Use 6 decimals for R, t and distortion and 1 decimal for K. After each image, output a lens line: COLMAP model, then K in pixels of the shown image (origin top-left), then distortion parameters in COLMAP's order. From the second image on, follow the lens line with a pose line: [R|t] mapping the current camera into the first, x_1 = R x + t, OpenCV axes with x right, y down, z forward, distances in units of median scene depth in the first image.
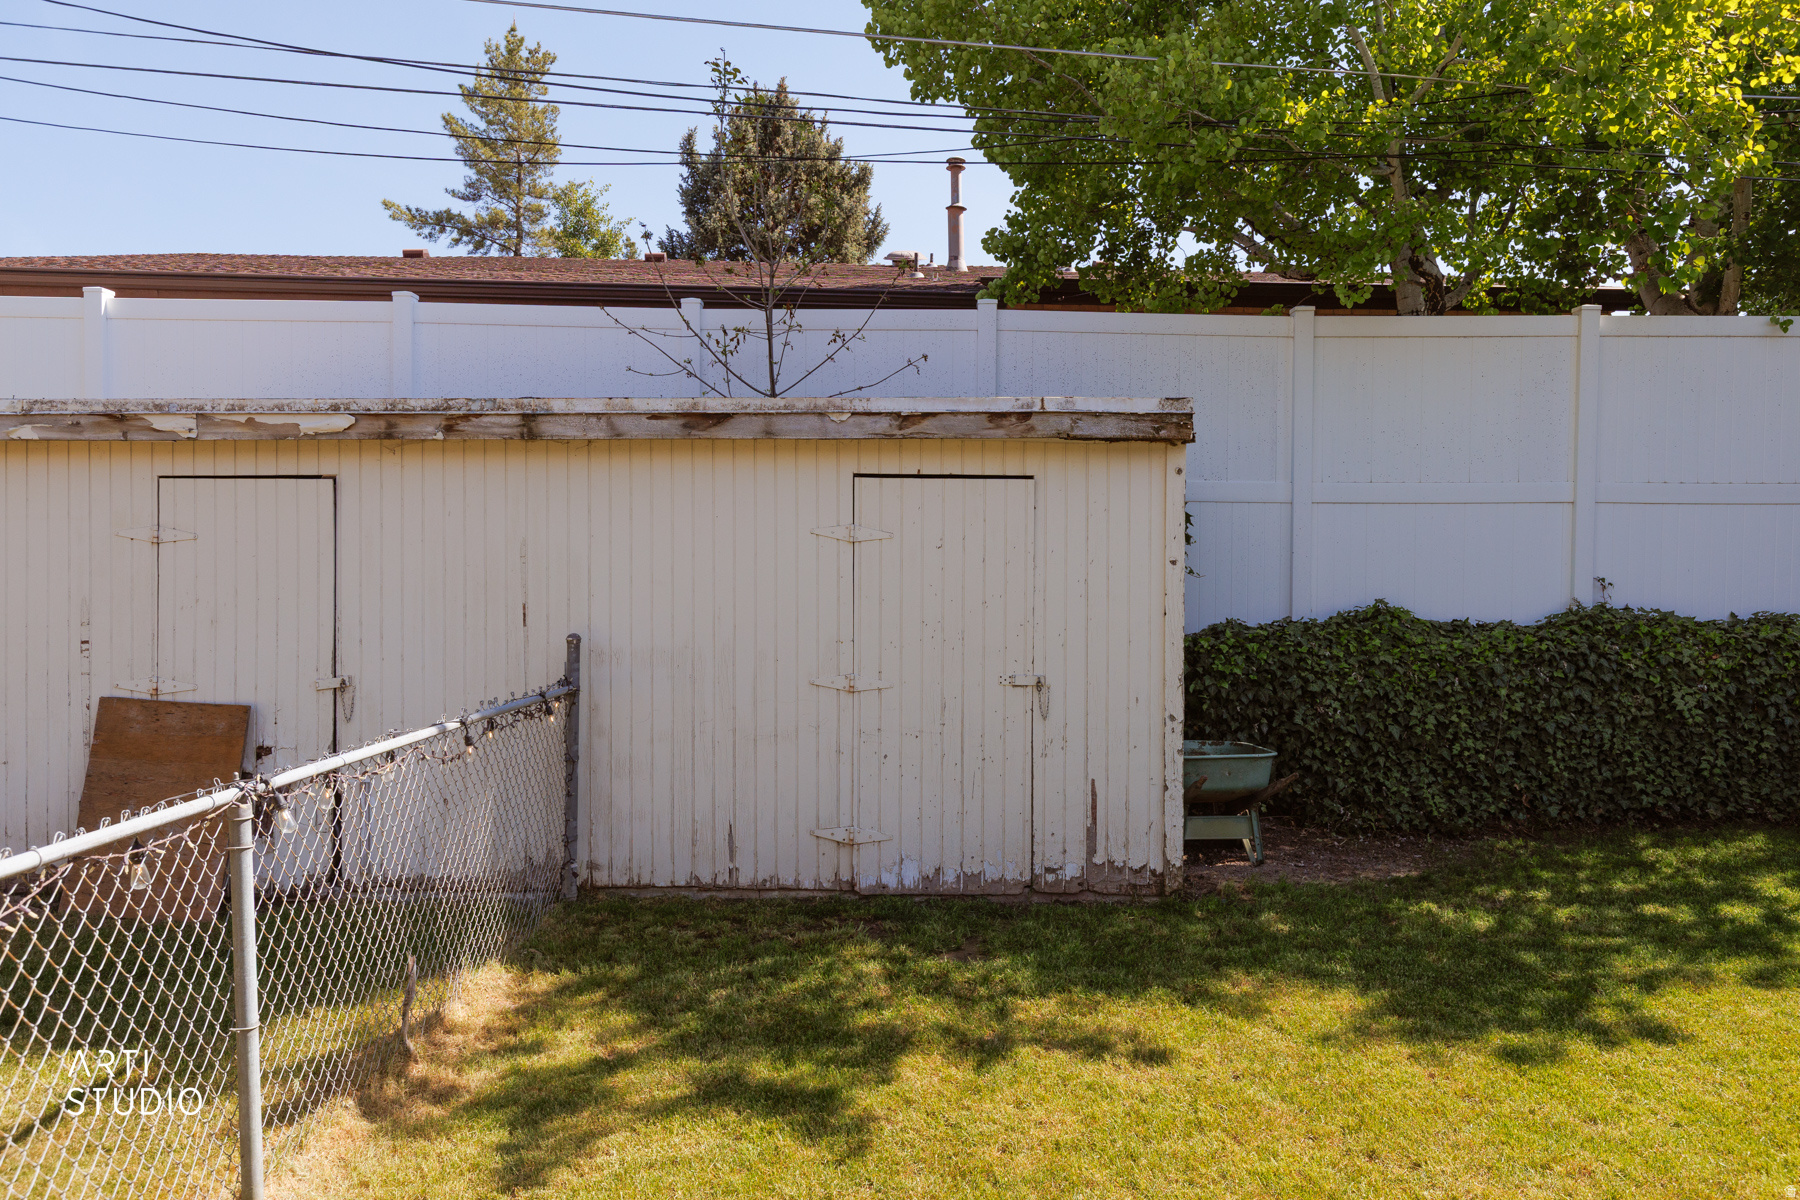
lens RADIAL K [[1258.8, 0, 900.0], [0, 1258.8, 600.0], [0, 0, 1]] dist [-0.011350, -0.002363]
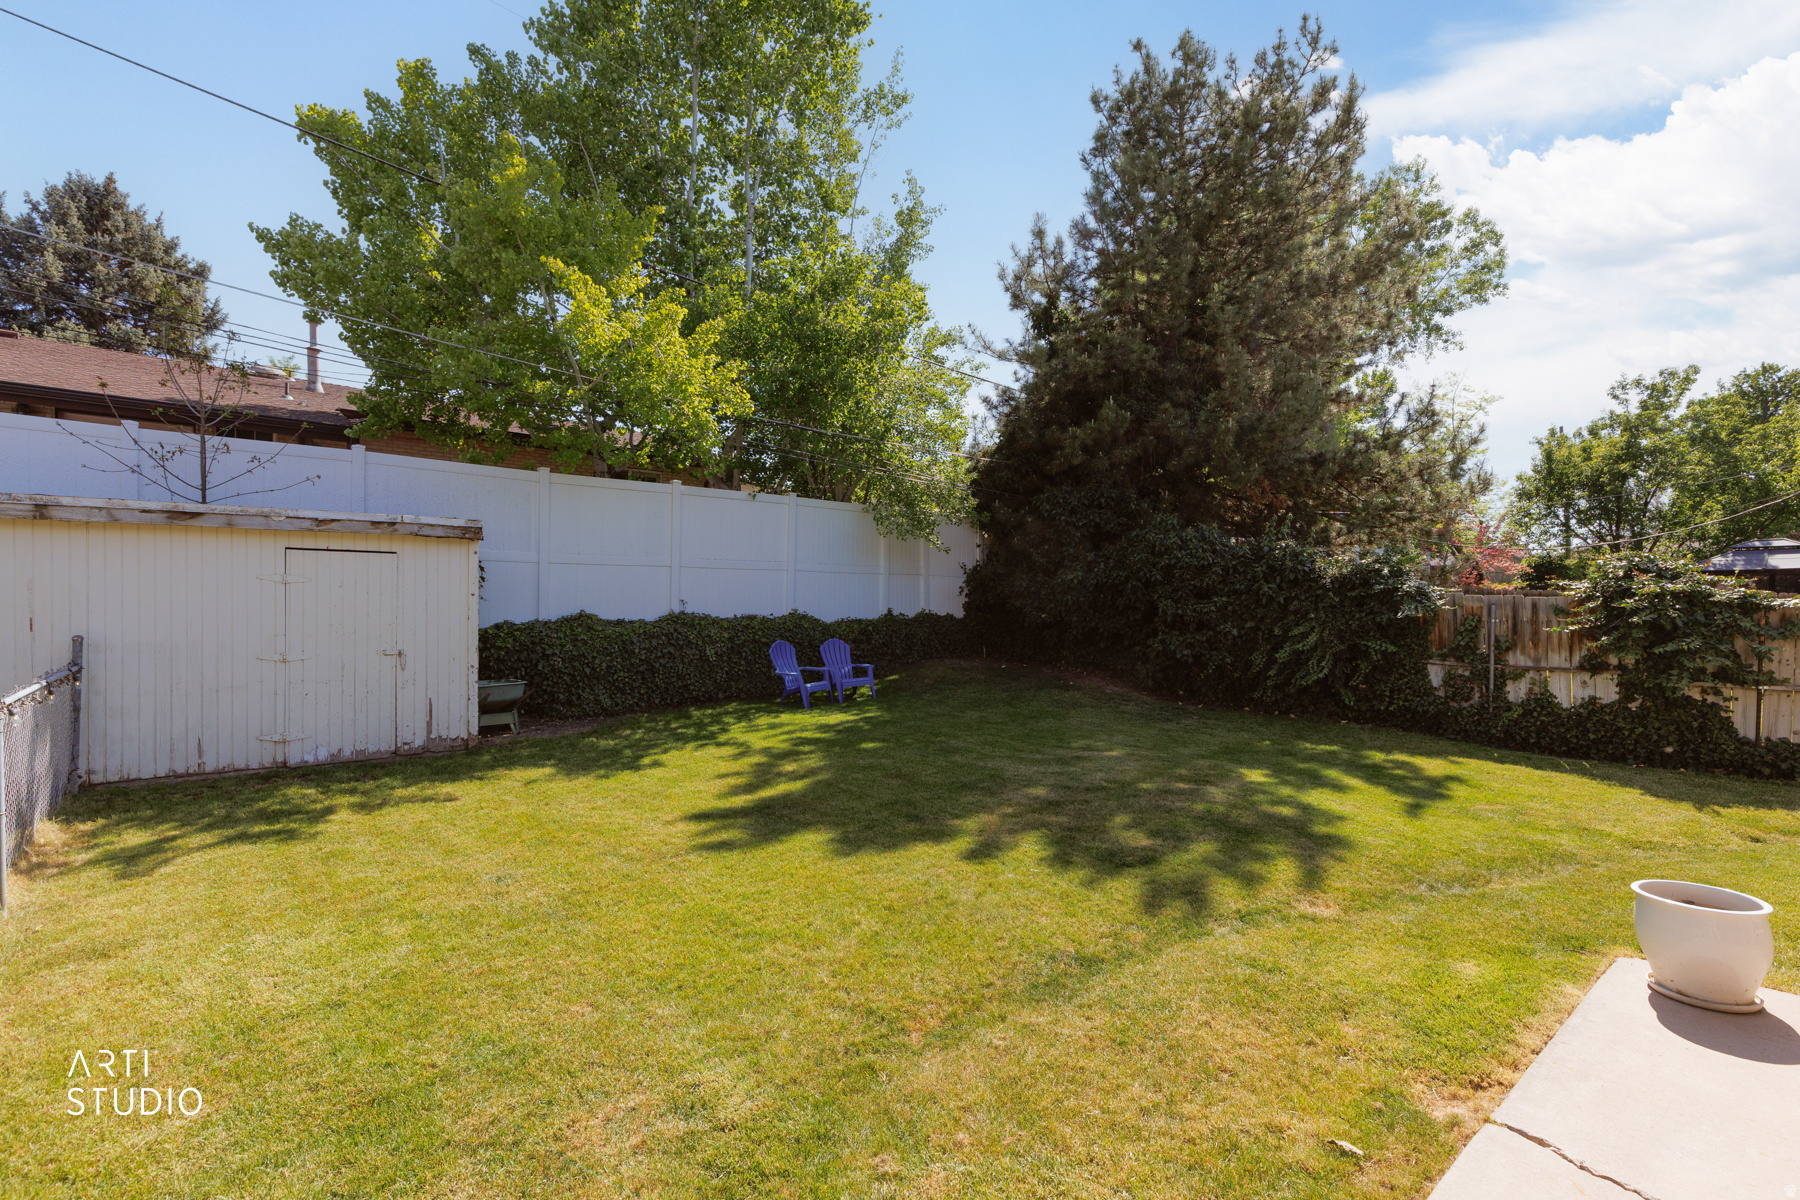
lens RADIAL K [[796.8, 0, 900.0], [0, 796.8, 600.0], [0, 0, 1]] dist [0.008411, -0.000167]
pose [[0.765178, 0.000378, 0.643819, -0.101866], [0.004885, 0.999968, -0.006392, -0.008058], [-0.643800, 0.008036, 0.765151, -0.509469]]
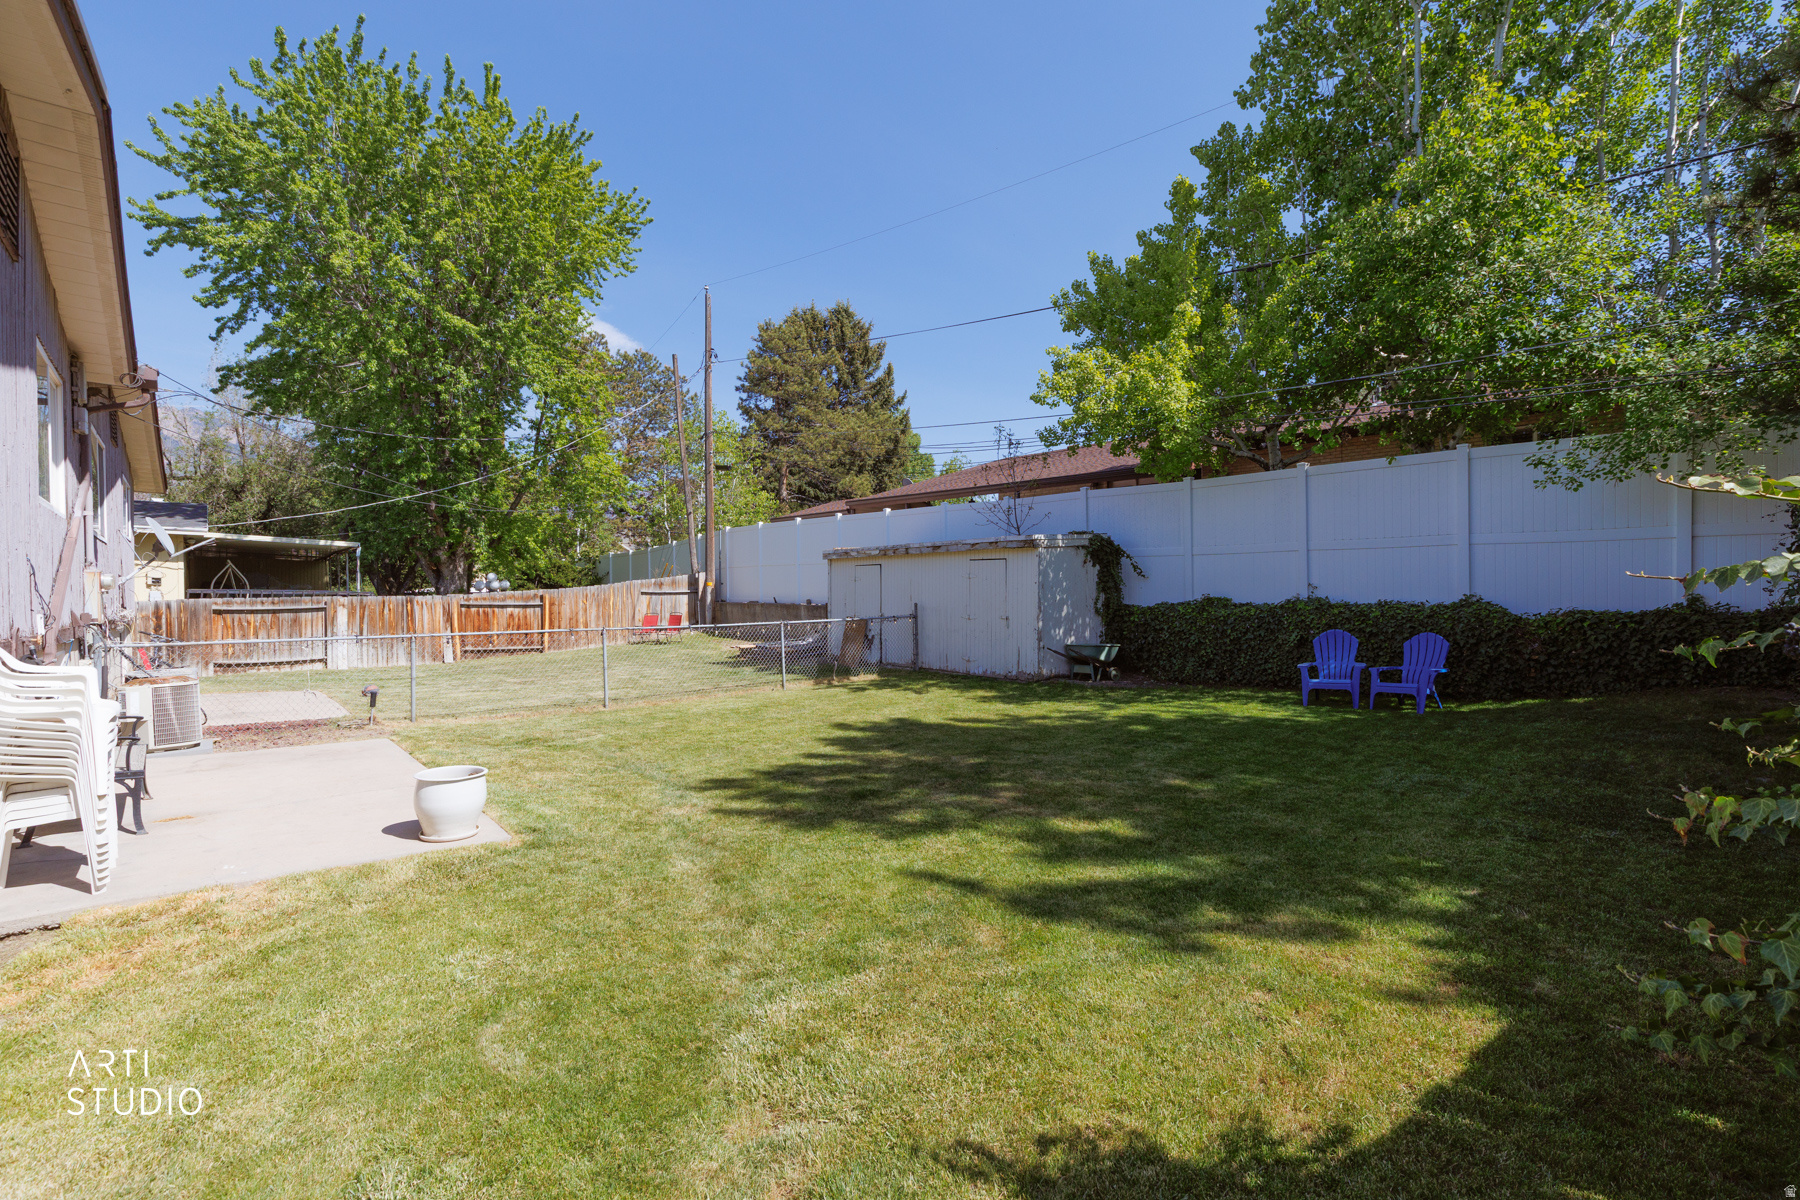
lens RADIAL K [[806.2, 0, 900.0], [0, 806.2, 600.0], [0, 0, 1]] dist [-0.001801, -0.000304]
pose [[0.652900, 0.003352, -0.757437, 1.612556], [-0.001346, 0.999994, 0.003265, 0.010182], [0.757443, -0.001112, 0.652900, -0.687285]]
